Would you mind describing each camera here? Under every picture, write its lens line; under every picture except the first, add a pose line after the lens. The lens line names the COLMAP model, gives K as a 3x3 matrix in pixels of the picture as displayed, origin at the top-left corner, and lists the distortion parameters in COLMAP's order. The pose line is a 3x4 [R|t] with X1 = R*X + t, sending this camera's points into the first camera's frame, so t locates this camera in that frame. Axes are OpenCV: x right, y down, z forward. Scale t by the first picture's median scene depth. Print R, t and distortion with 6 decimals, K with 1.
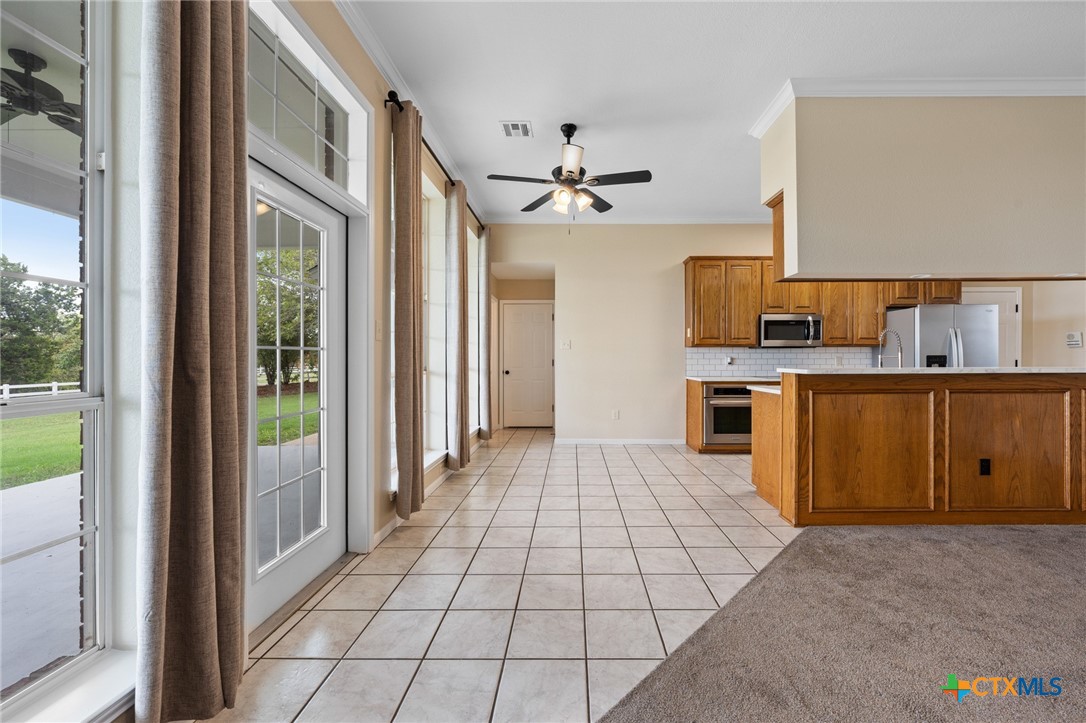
lens RADIAL K [[414.4, 0, 570.2], [0, 414.4, 358.5], [0, 0, 1]] dist [-0.010731, -0.000023]
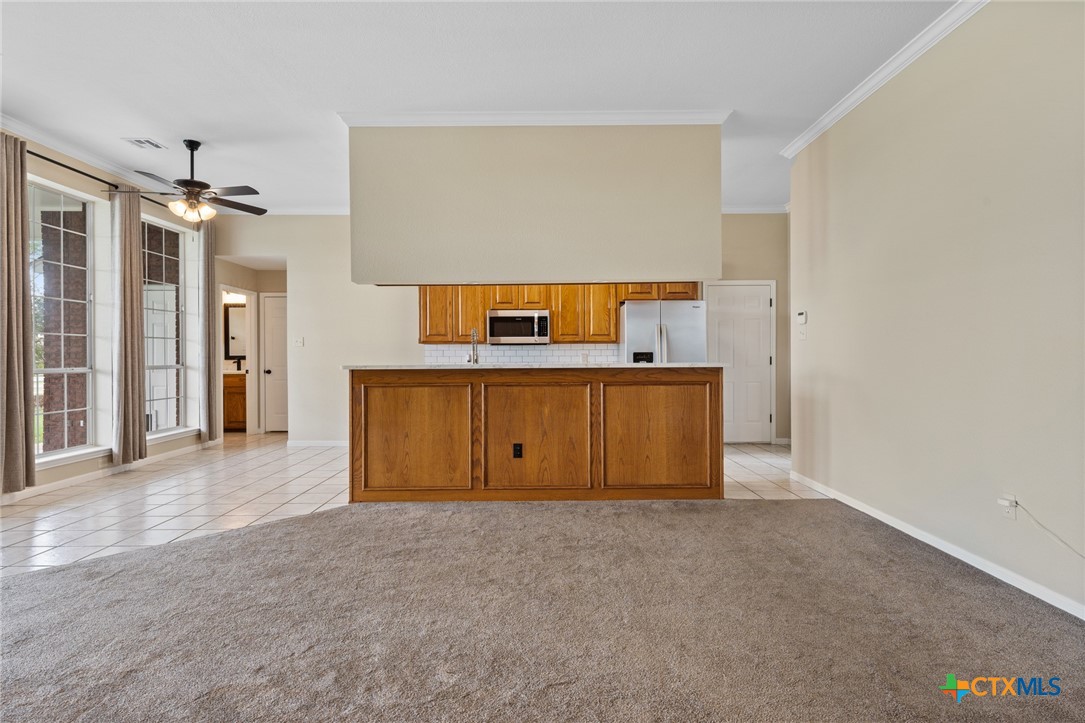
lens RADIAL K [[545.6, 0, 545.6], [0, 545.6, 358.5], [0, 0, 1]] dist [-0.003221, -0.000488]
pose [[0.999828, -0.003526, 0.018236, 0.605721], [0.003433, 0.999981, 0.005136, -0.000152], [-0.018253, -0.005072, 0.999821, -0.298335]]
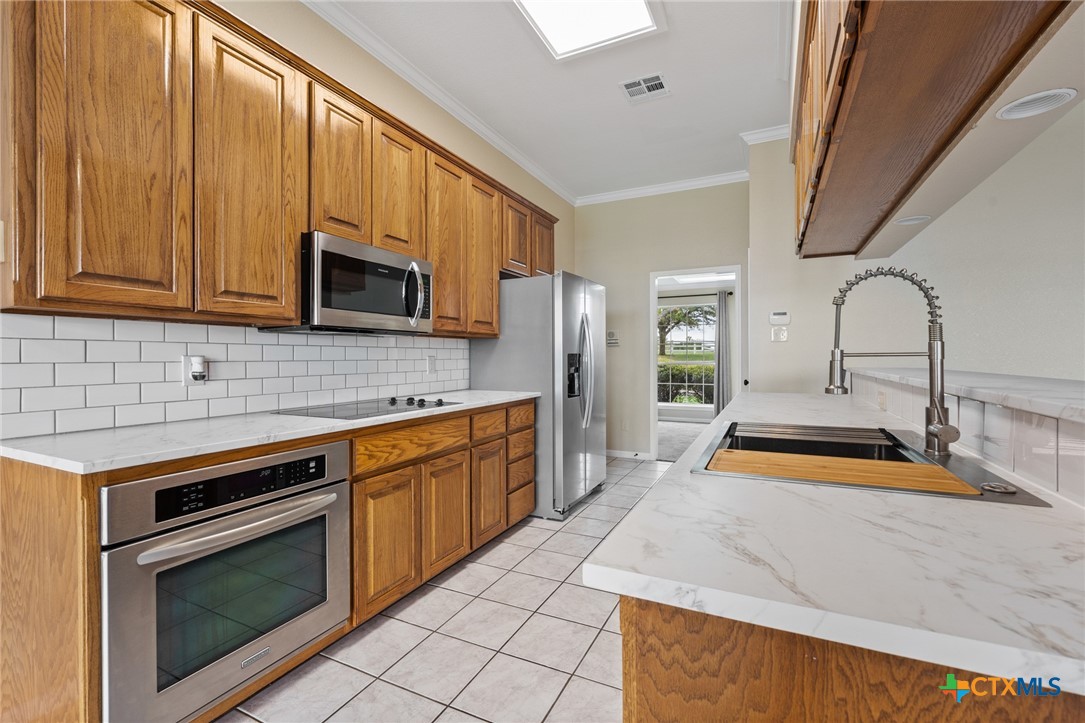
lens RADIAL K [[466.6, 0, 542.5], [0, 466.6, 361.5], [0, 0, 1]] dist [0.001745, -0.000032]
pose [[0.435500, -0.007301, 0.900159, 0.208812], [0.002201, 0.999973, 0.007046, -0.001906], [-0.900186, -0.001088, 0.435505, 0.698036]]
